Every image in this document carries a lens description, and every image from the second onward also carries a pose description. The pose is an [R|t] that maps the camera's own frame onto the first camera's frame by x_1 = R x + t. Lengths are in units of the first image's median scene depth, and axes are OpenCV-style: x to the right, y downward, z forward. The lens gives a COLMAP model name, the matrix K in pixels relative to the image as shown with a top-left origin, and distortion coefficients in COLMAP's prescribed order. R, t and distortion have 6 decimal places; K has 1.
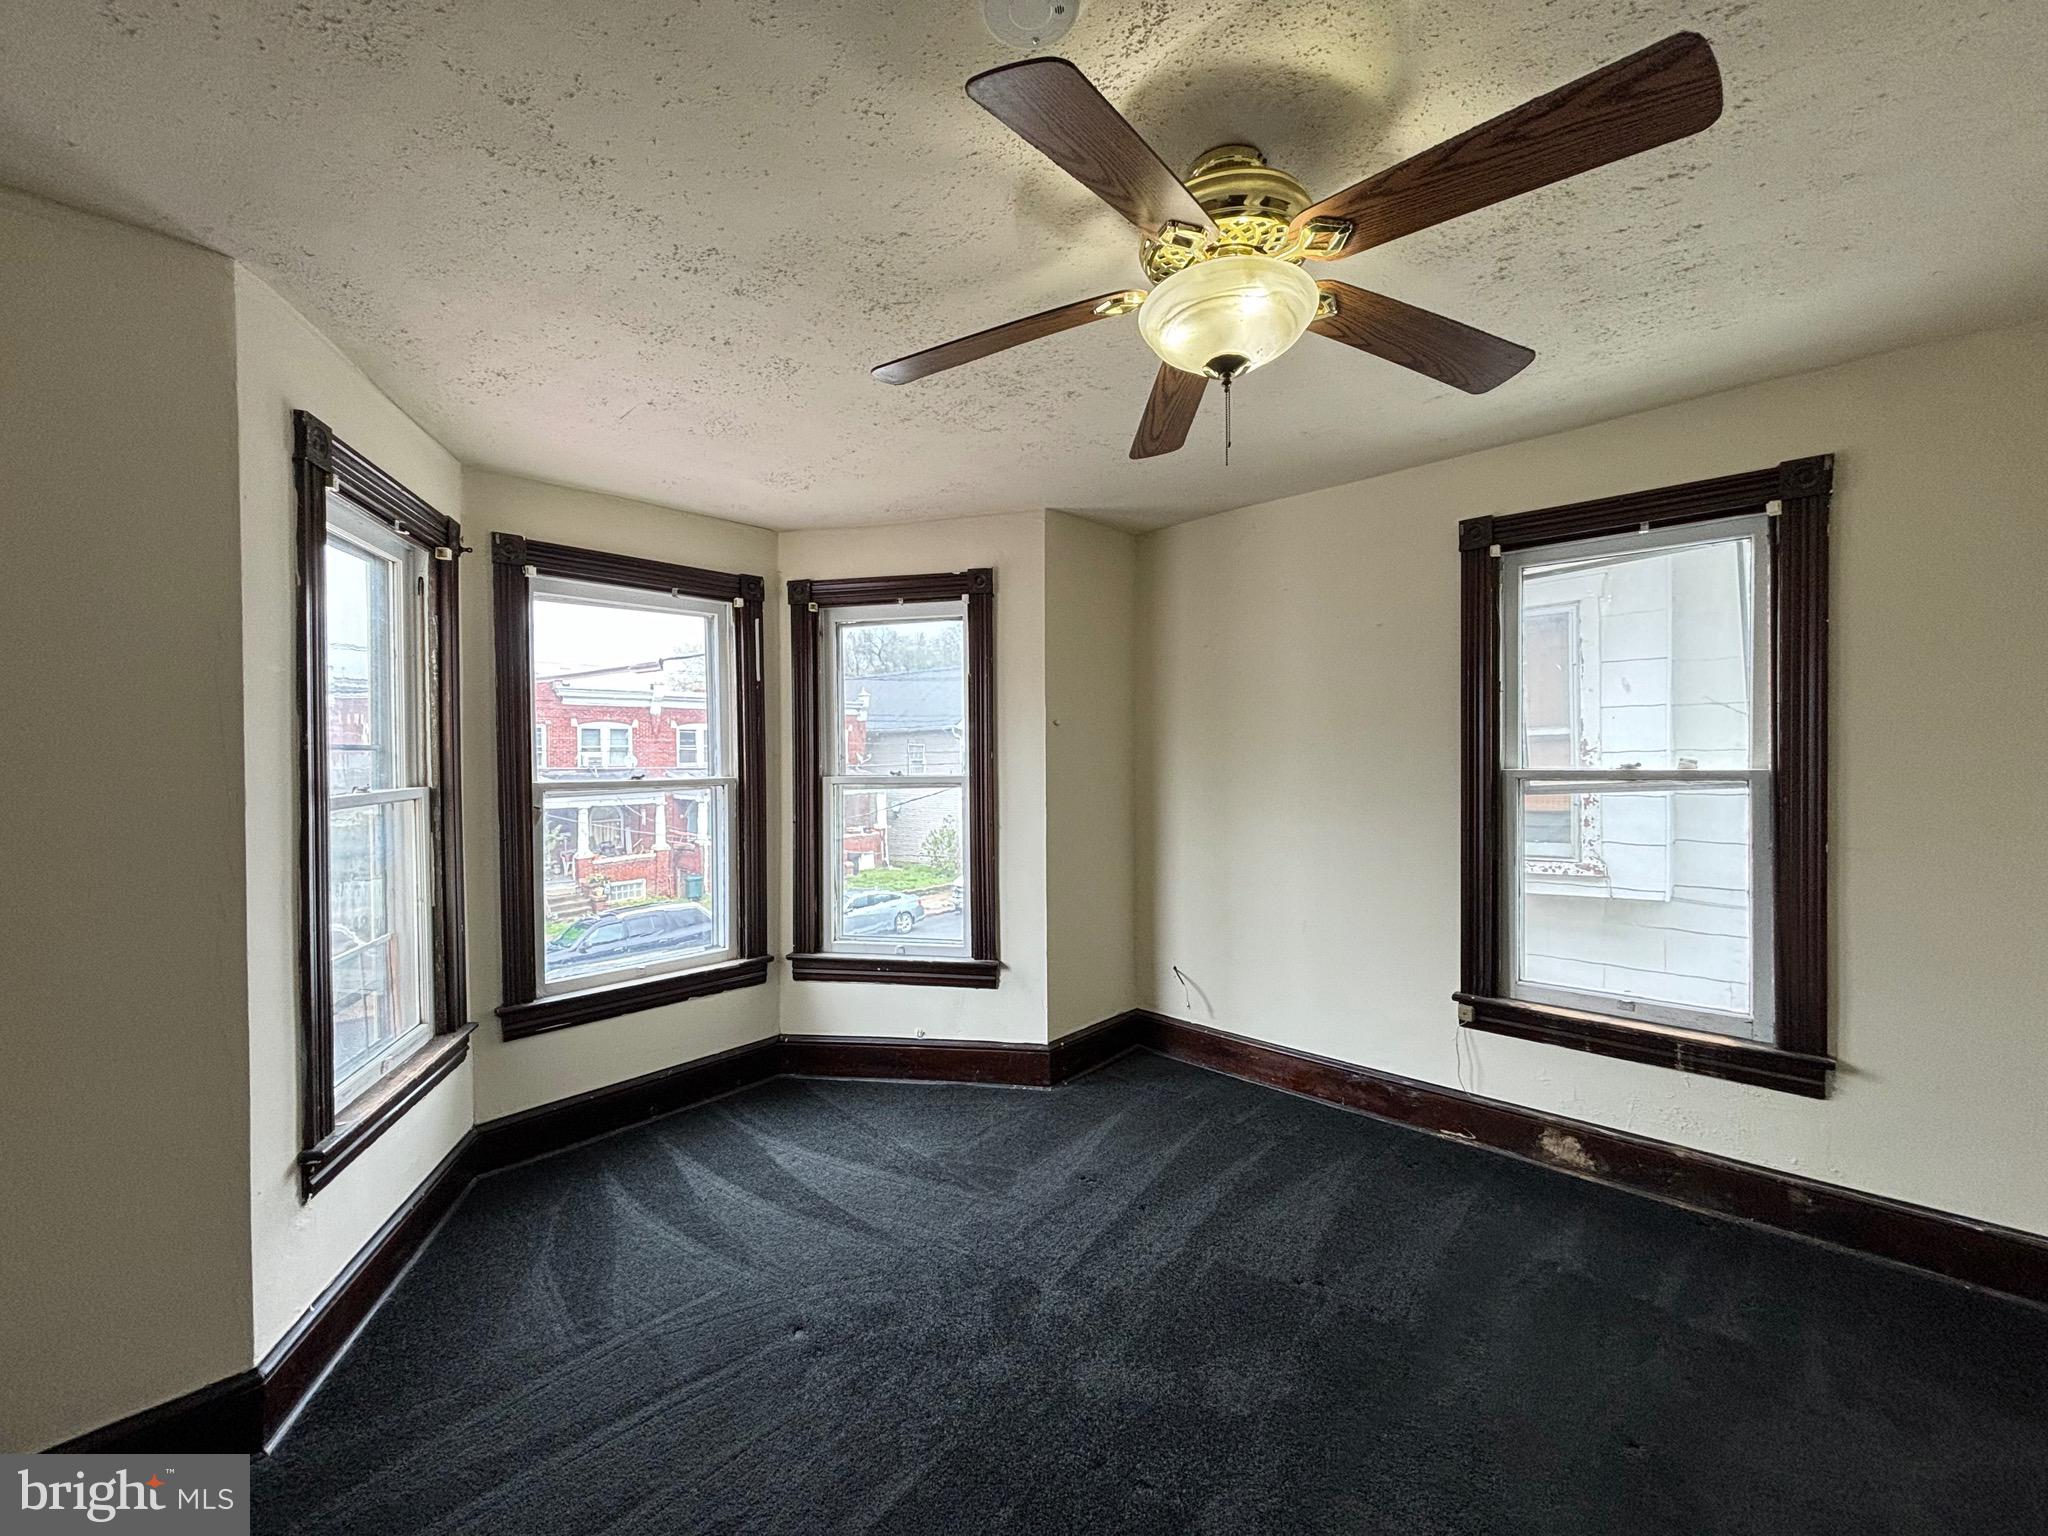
lens RADIAL K [[829.5, 0, 1019.0], [0, 829.5, 768.3], [0, 0, 1]] dist [-0.001250, 0.004044]
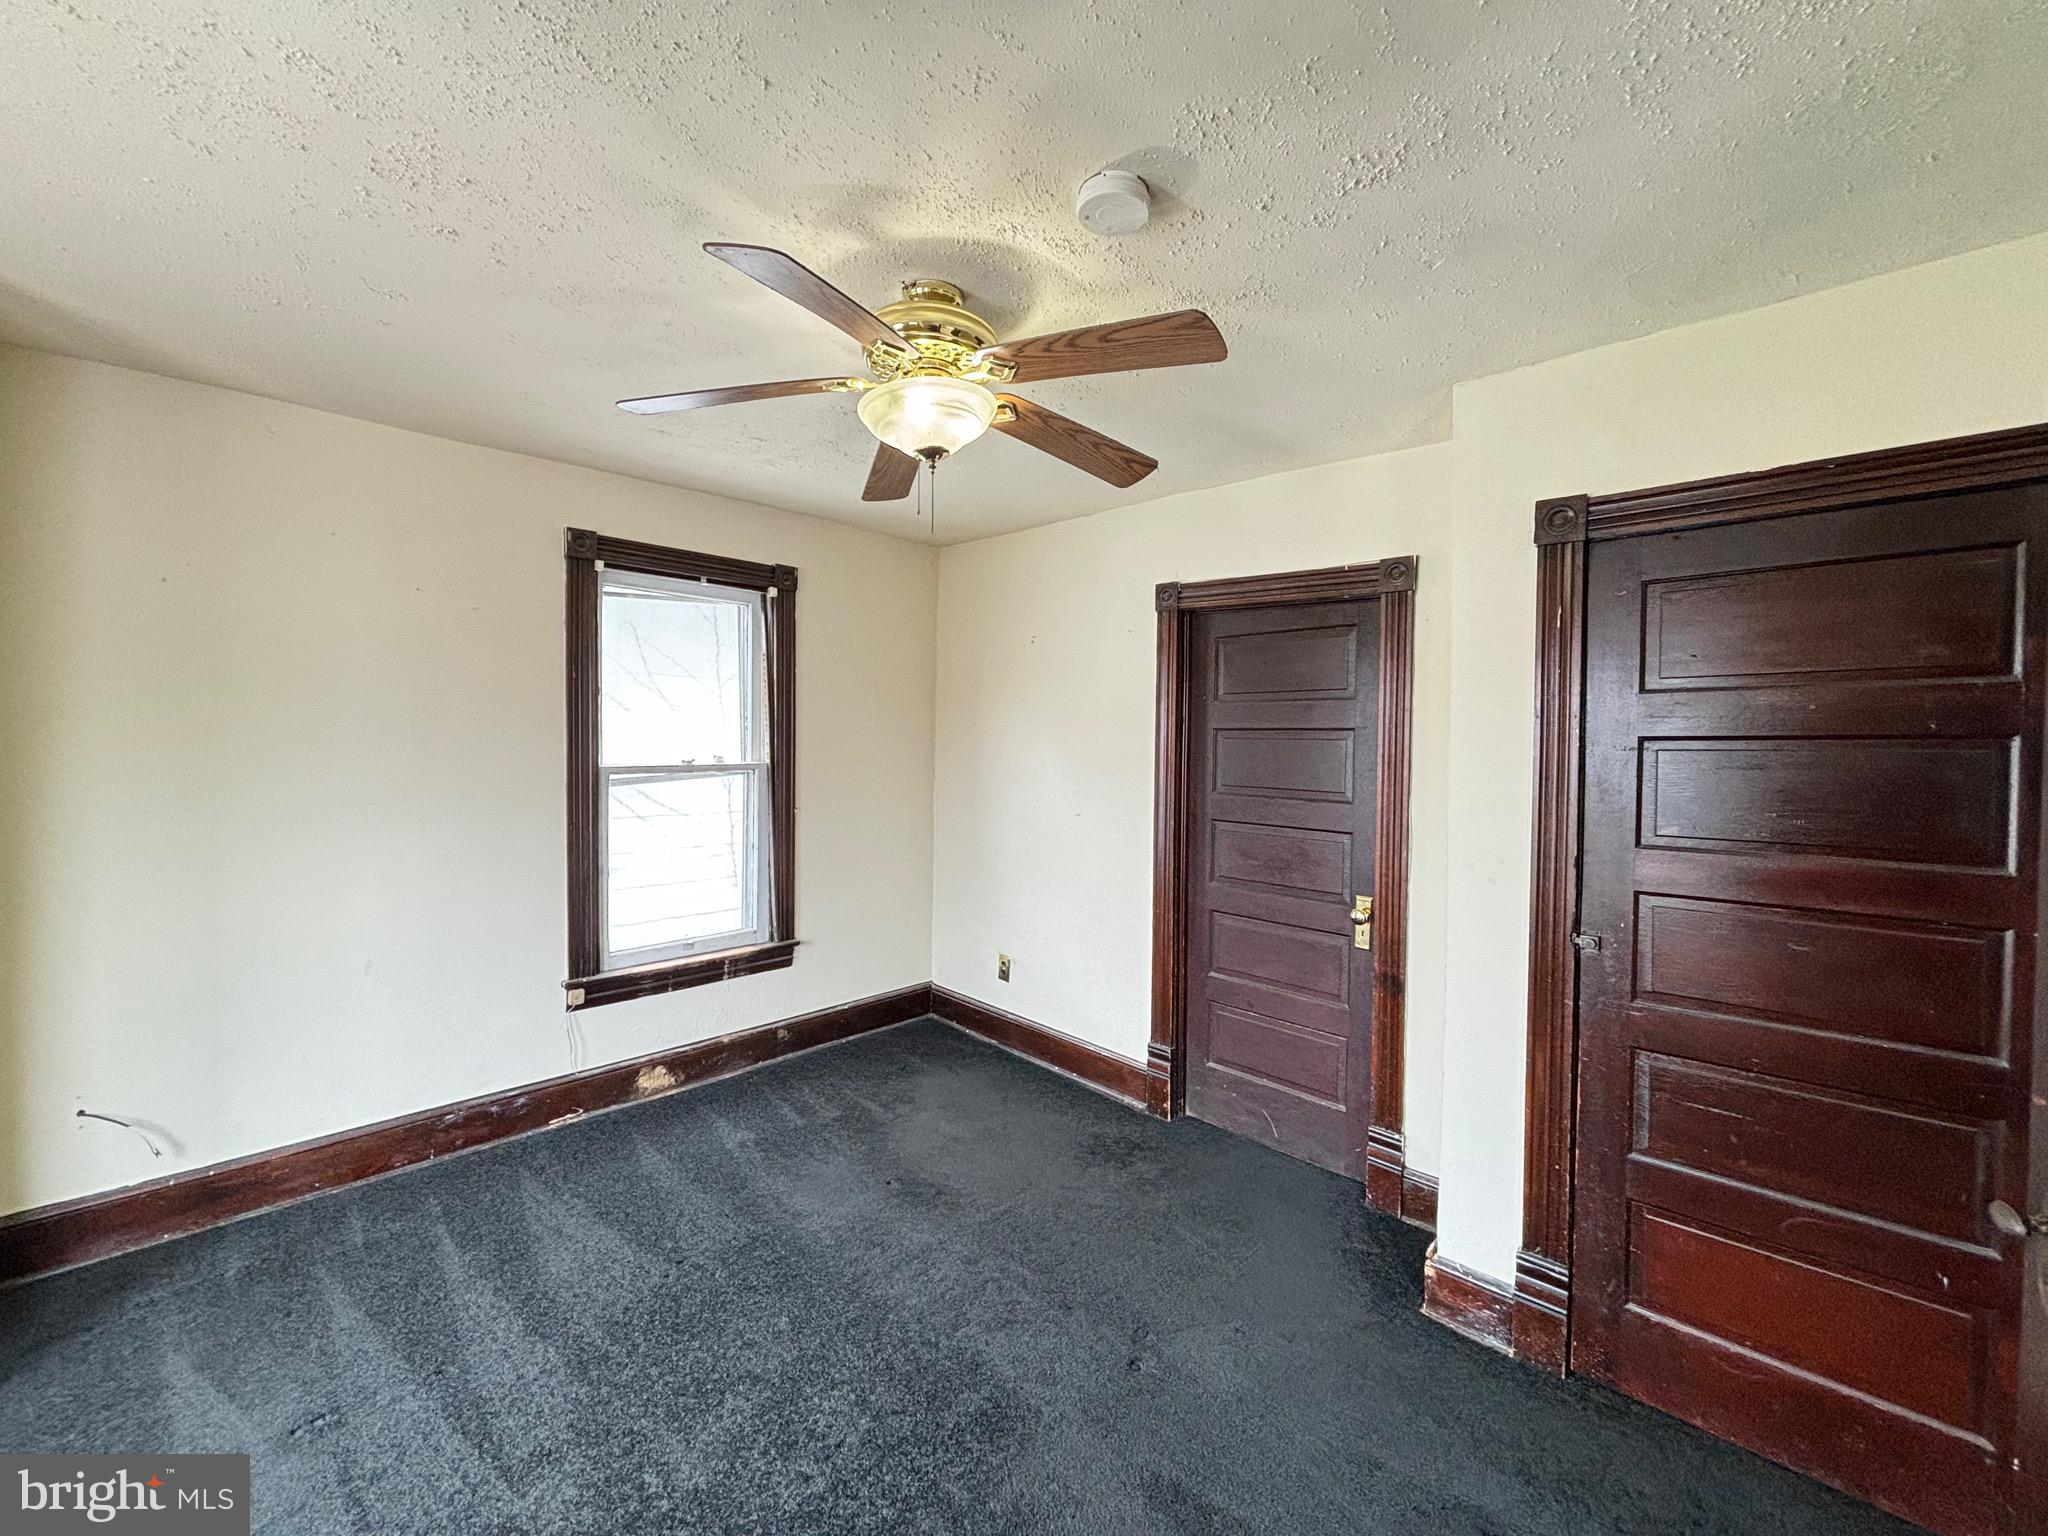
lens RADIAL K [[829.5, 0, 1019.0], [0, 829.5, 768.3], [0, 0, 1]] dist [-0.001250, 0.004044]
pose [[0.030586, -0.023295, 0.999261, -0.521499], [0.005699, 0.999716, 0.023131, -0.018051], [-0.999516, 0.004987, 0.030710, 0.429852]]
